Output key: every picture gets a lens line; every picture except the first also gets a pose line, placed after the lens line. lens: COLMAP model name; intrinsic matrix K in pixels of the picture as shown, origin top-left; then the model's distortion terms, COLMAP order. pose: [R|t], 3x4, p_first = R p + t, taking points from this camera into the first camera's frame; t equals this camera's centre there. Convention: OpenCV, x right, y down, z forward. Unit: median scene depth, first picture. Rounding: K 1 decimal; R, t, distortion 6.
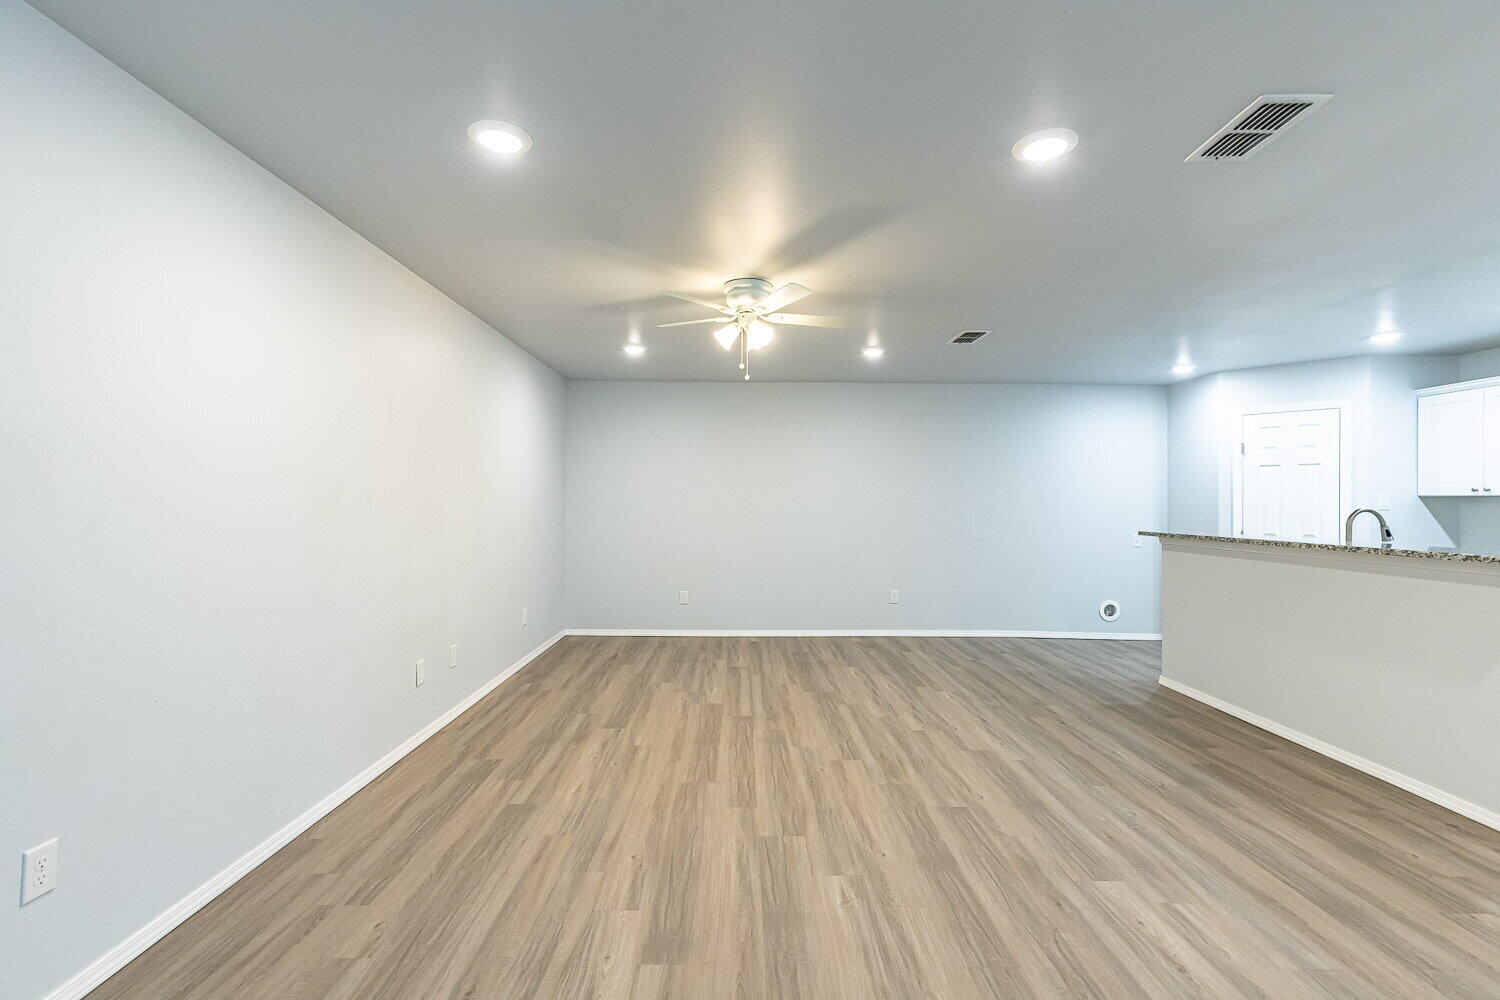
lens RADIAL K [[674.1, 0, 744.9], [0, 674.1, 498.2], [0, 0, 1]] dist [0.007635, -0.000354]
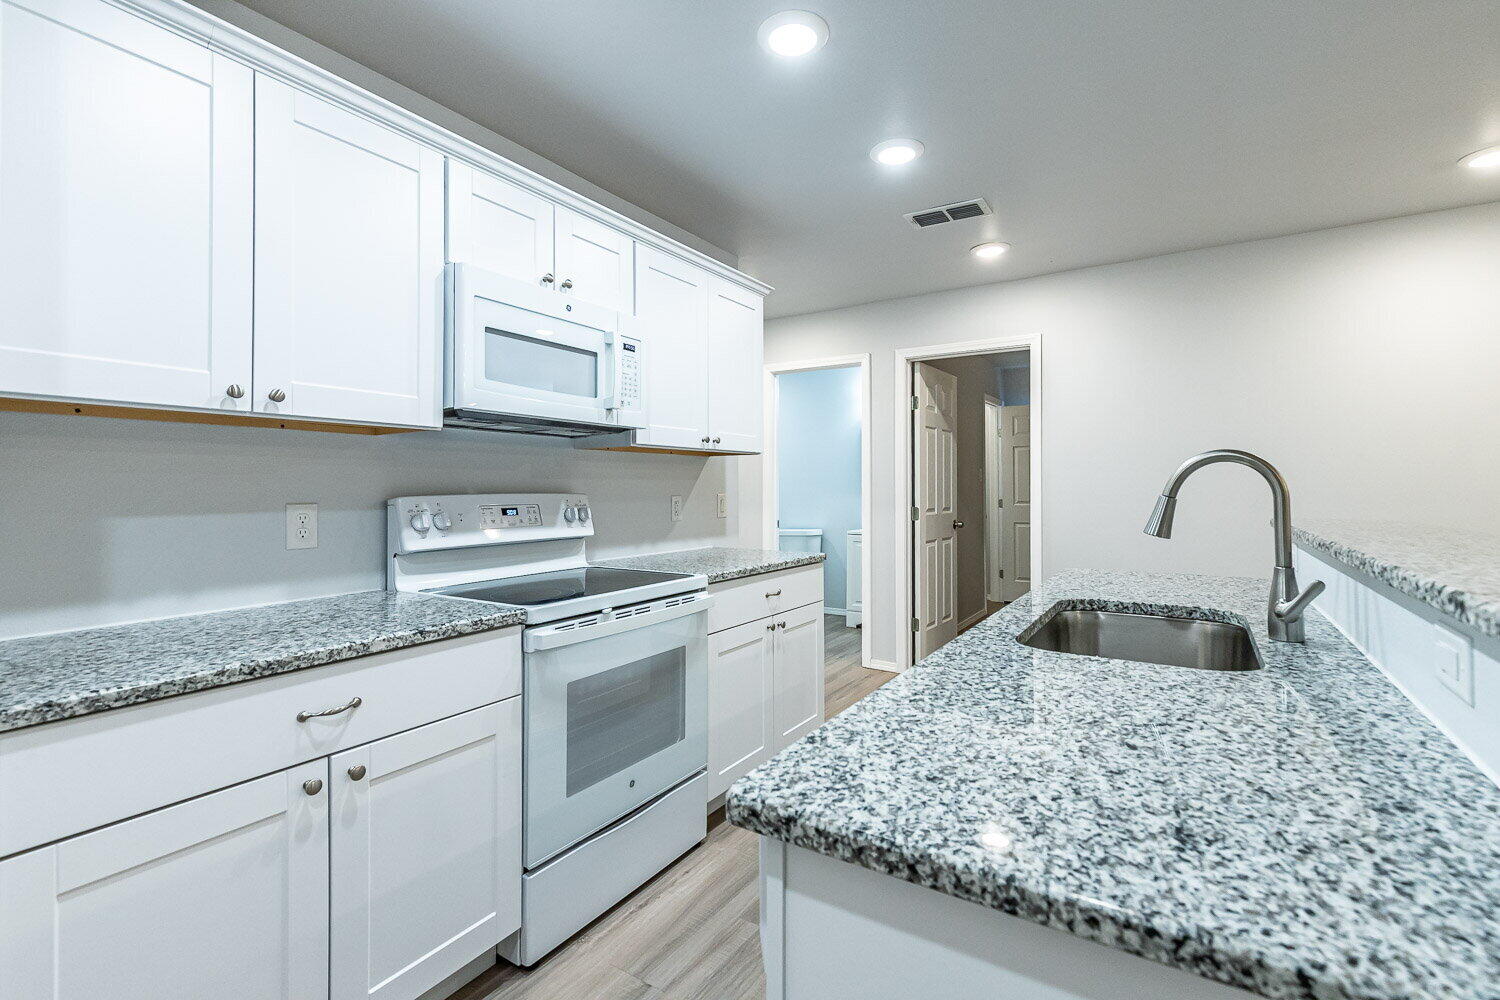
lens RADIAL K [[682.0, 0, 743.0], [0, 682.0, 485.5], [0, 0, 1]] dist [0.010275, 0.000018]
pose [[-0.833050, -0.004213, 0.553181, 0.953496], [-0.007783, 0.999961, -0.004106, 0.037768], [-0.553143, -0.007726, -0.833051, 1.497325]]
